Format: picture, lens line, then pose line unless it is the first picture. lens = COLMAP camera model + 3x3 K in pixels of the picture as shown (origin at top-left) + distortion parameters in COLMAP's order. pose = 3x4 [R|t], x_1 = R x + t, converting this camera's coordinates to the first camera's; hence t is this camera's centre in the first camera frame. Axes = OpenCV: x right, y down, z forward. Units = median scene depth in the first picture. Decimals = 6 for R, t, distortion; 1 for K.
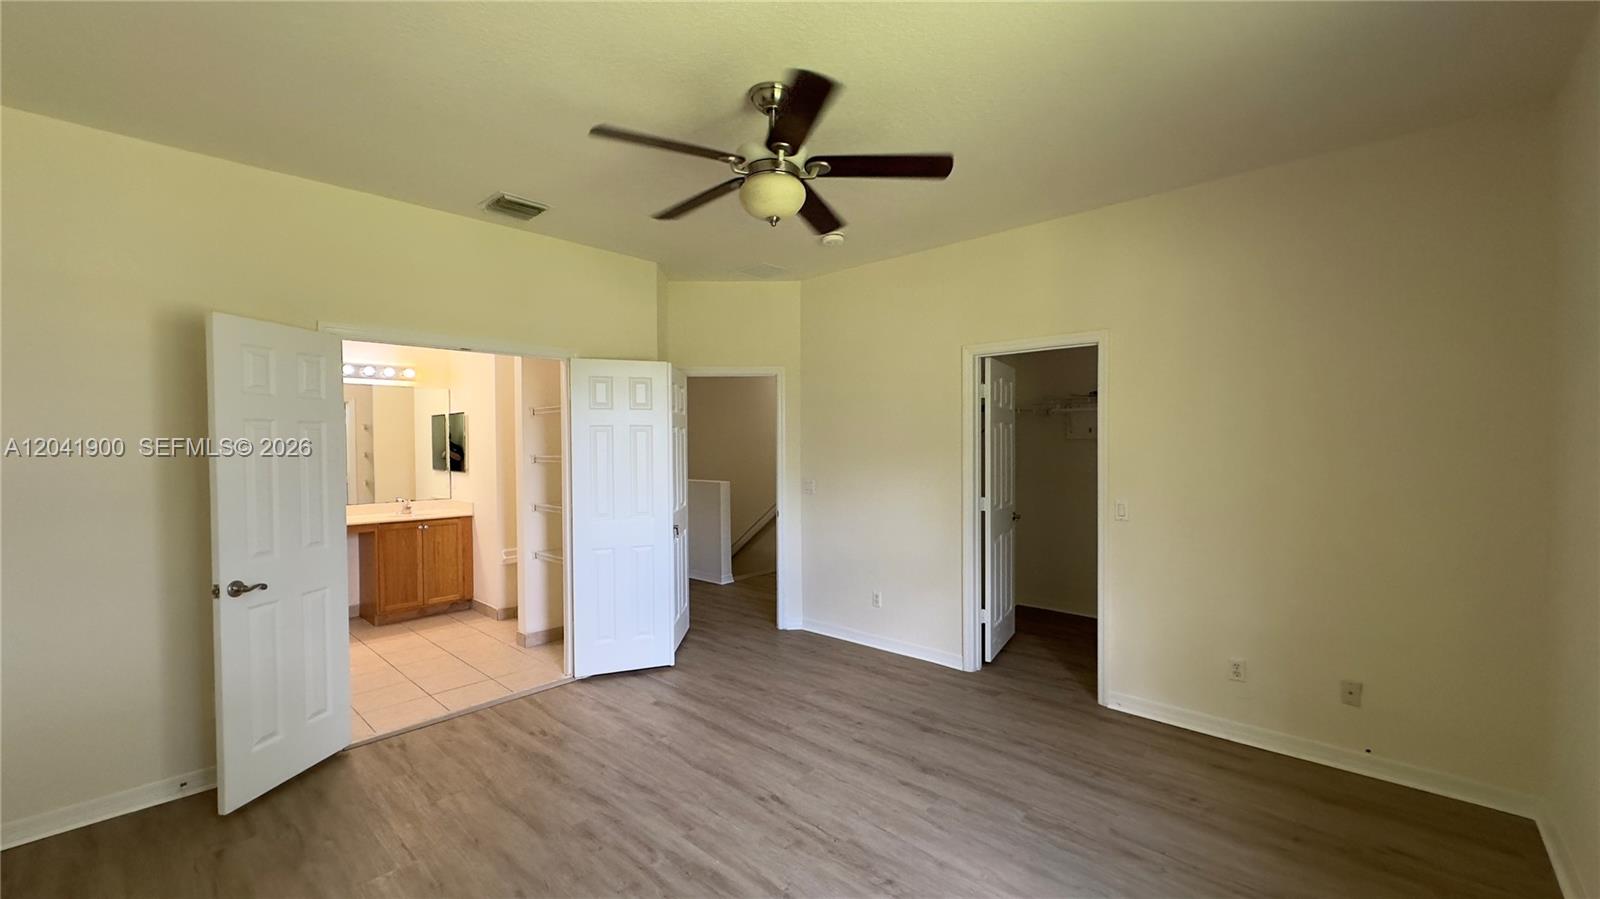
lens RADIAL K [[636.0, 0, 799.4], [0, 636.0, 451.9], [0, 0, 1]] dist [-0.004205, 0.001179]
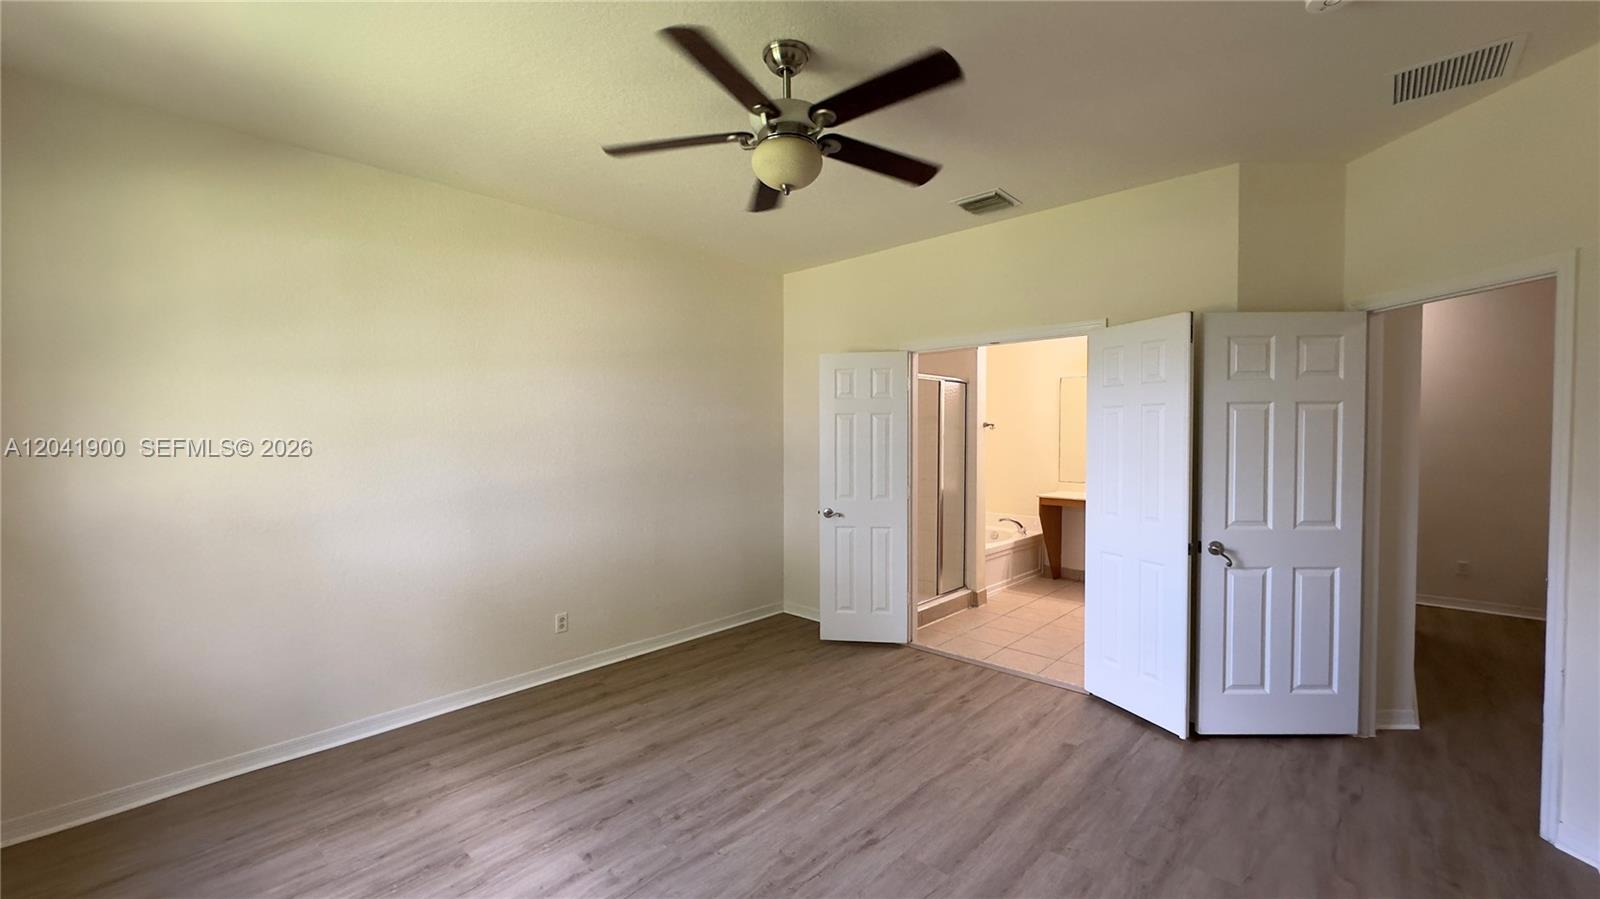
lens RADIAL K [[636.0, 0, 799.4], [0, 636.0, 451.9], [0, 0, 1]] dist [-0.004205, 0.001179]
pose [[-0.009300, 0.033337, -0.999401, 0.734701], [-0.013438, 0.999350, 0.033461, -0.005341], [0.999866, 0.013741, -0.008846, 0.831870]]
